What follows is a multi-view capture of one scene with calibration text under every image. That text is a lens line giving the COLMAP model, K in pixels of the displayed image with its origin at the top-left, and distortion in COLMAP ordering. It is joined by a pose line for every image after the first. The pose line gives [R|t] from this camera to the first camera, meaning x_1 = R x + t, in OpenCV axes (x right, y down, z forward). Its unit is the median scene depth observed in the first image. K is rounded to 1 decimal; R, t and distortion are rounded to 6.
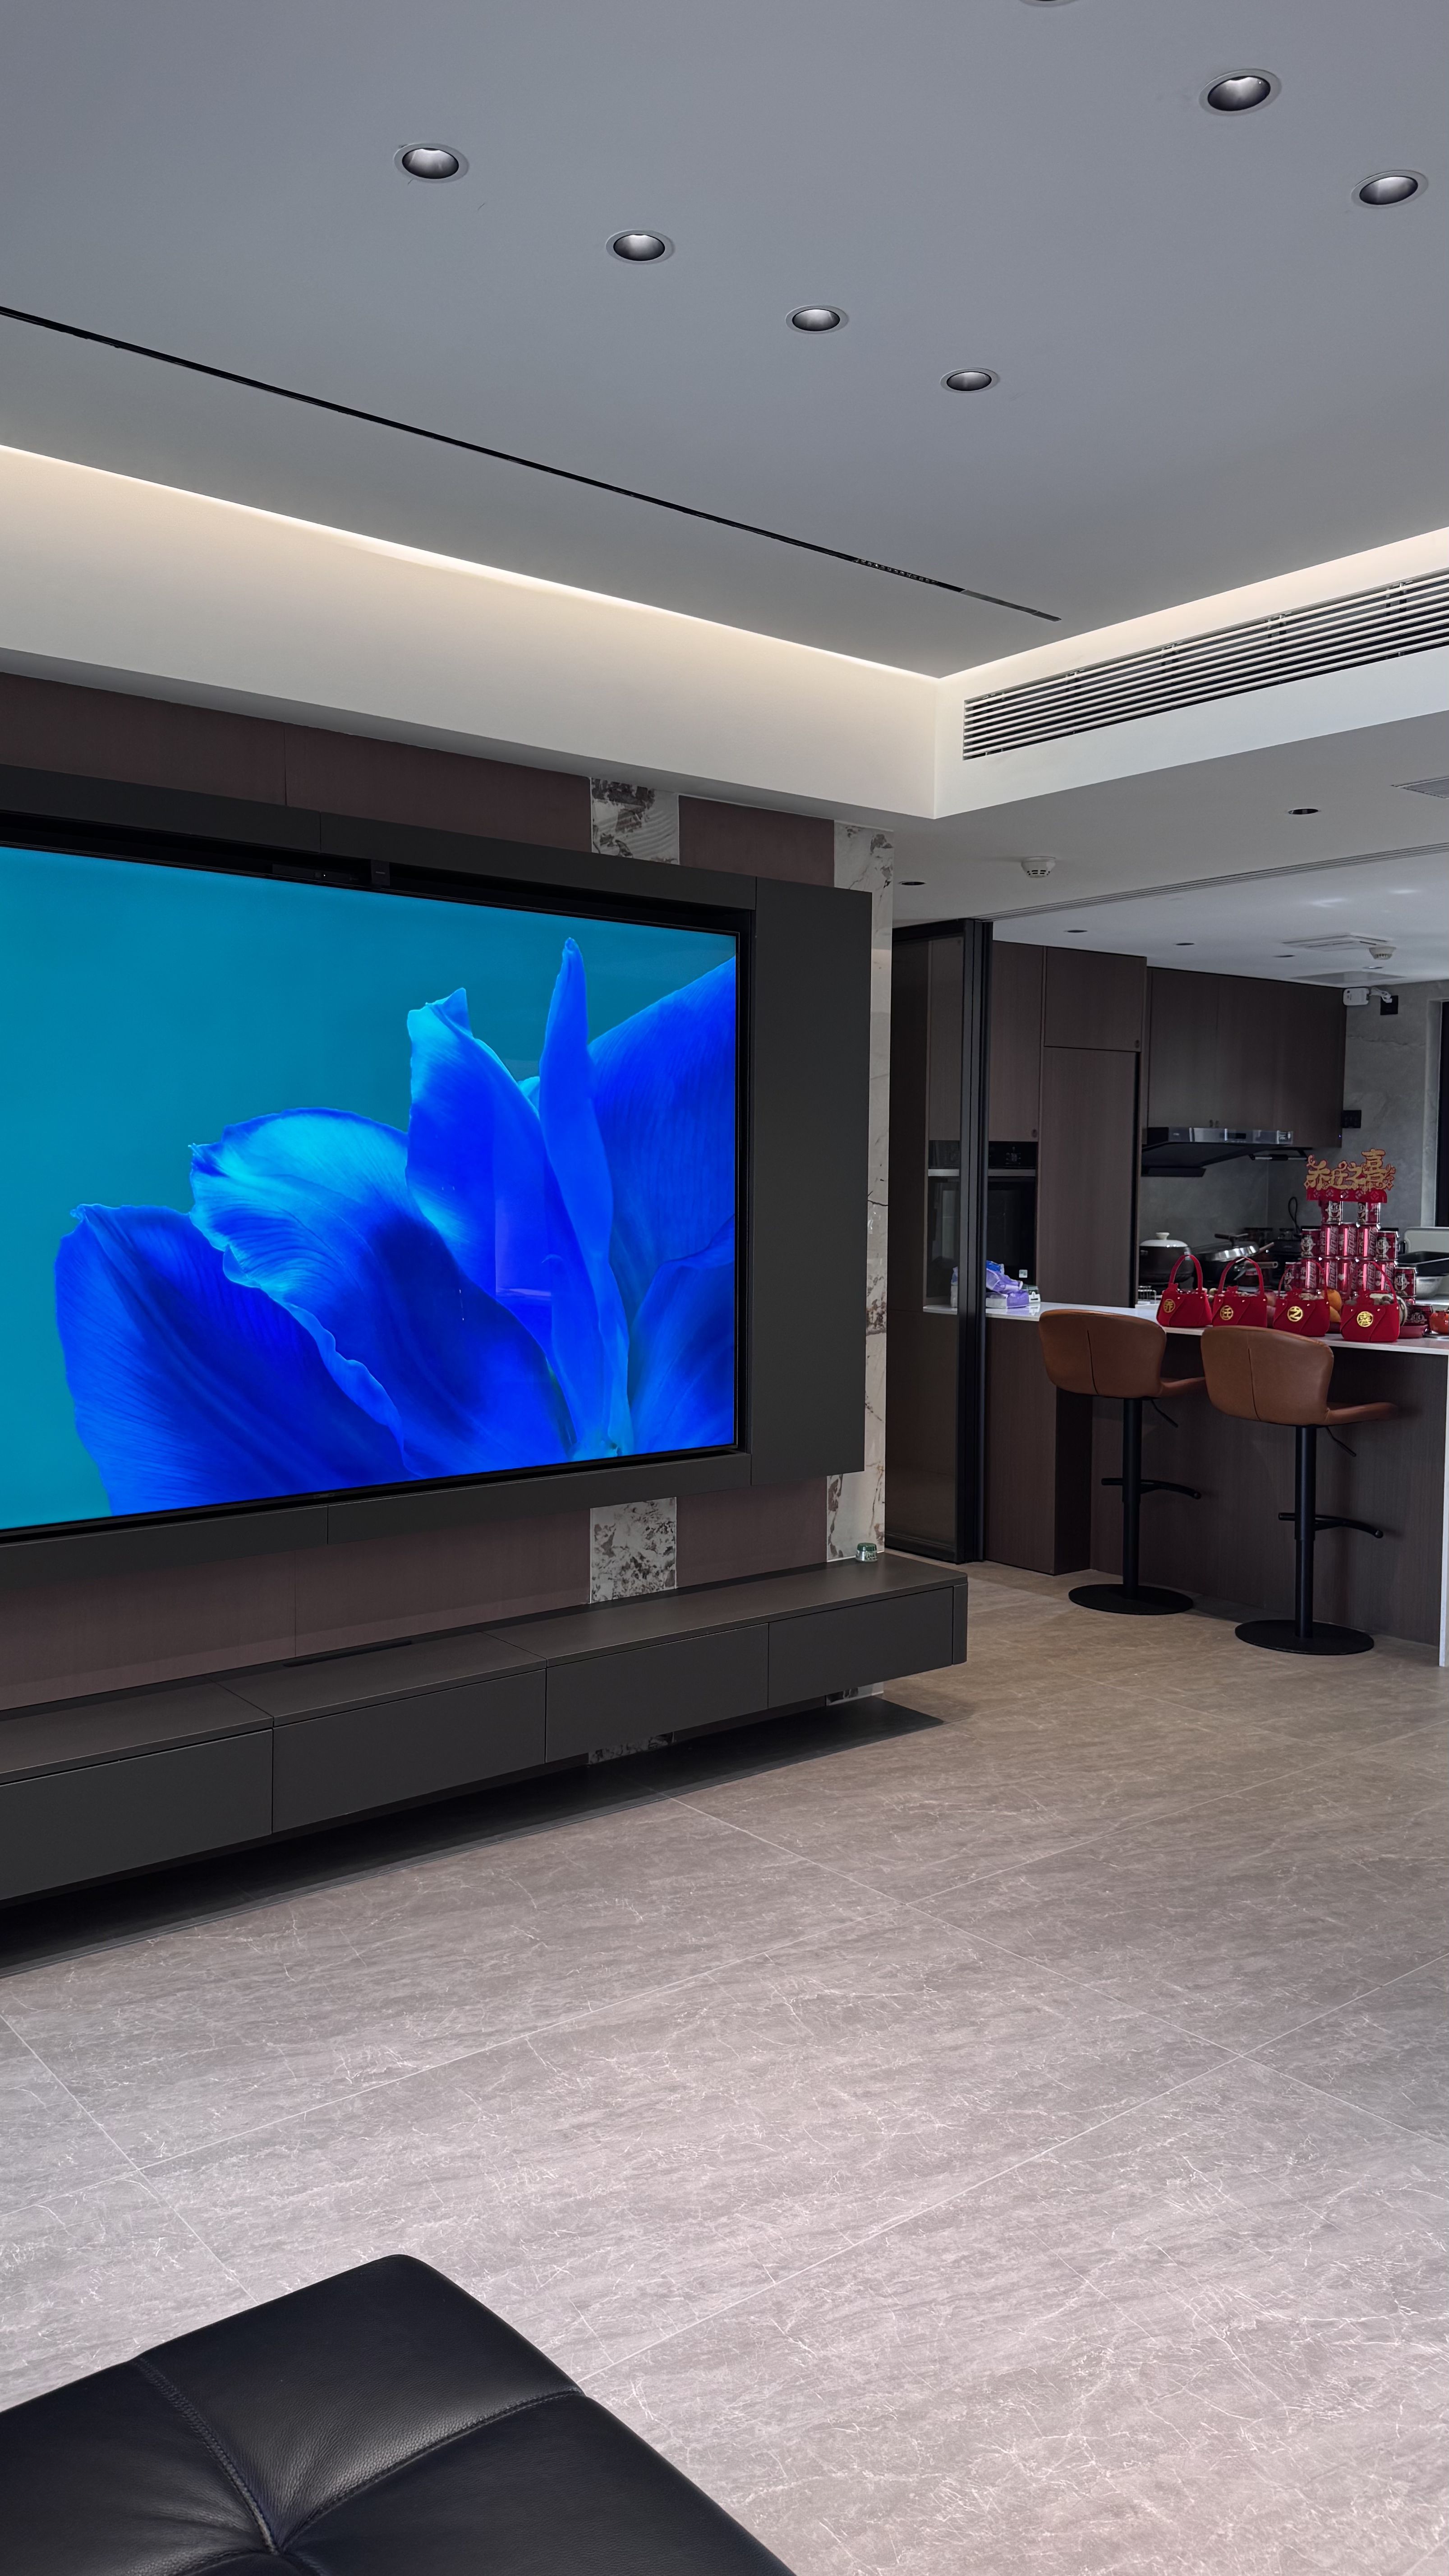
lens RADIAL K [[1805.7, 0, 716.3], [0, 1805.7, 1284.6], [0, 0, 1]] dist [0.174412, -0.328226]
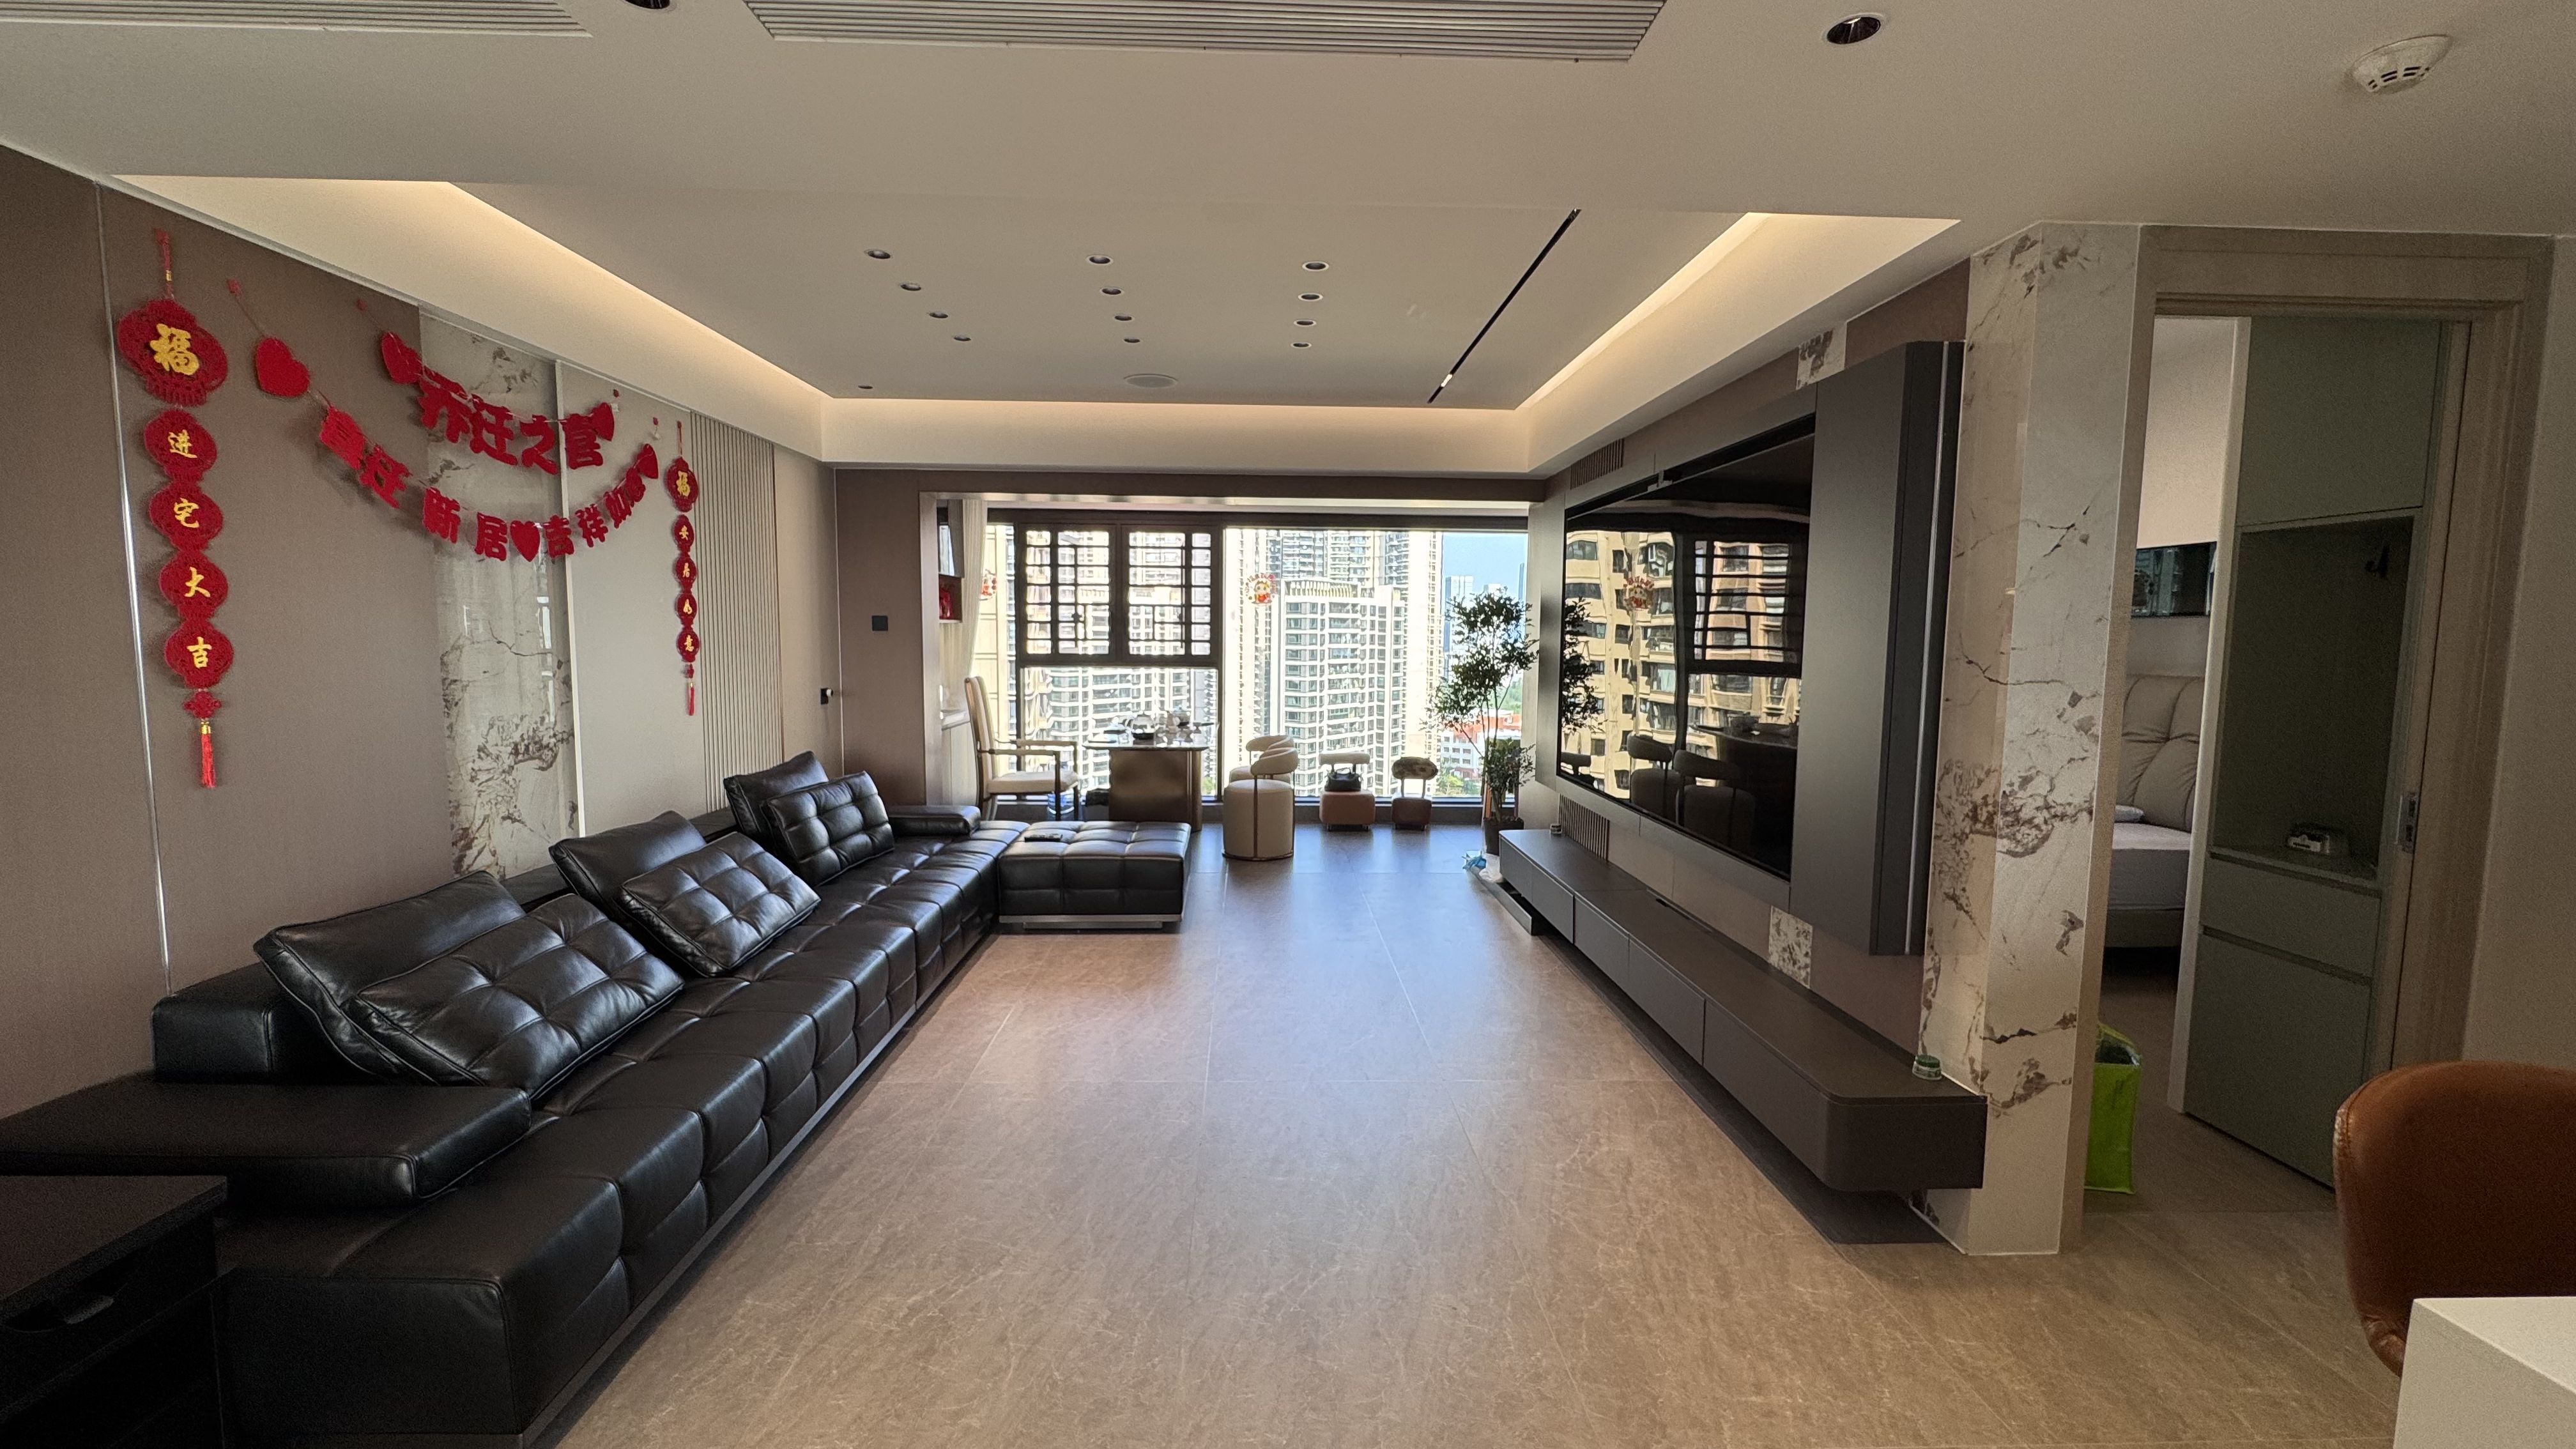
lens RADIAL K [[1035.0, 0, 1286.8], [0, 1035.0, 725.1], [0, 0, 1]] dist [-0.001928, -0.000390]
pose [[-0.600658, 0.058596, -0.797356, 0.672923], [-0.061691, 0.990940, 0.119295, -0.061931], [0.797123, 0.120845, -0.591601, 1.030383]]
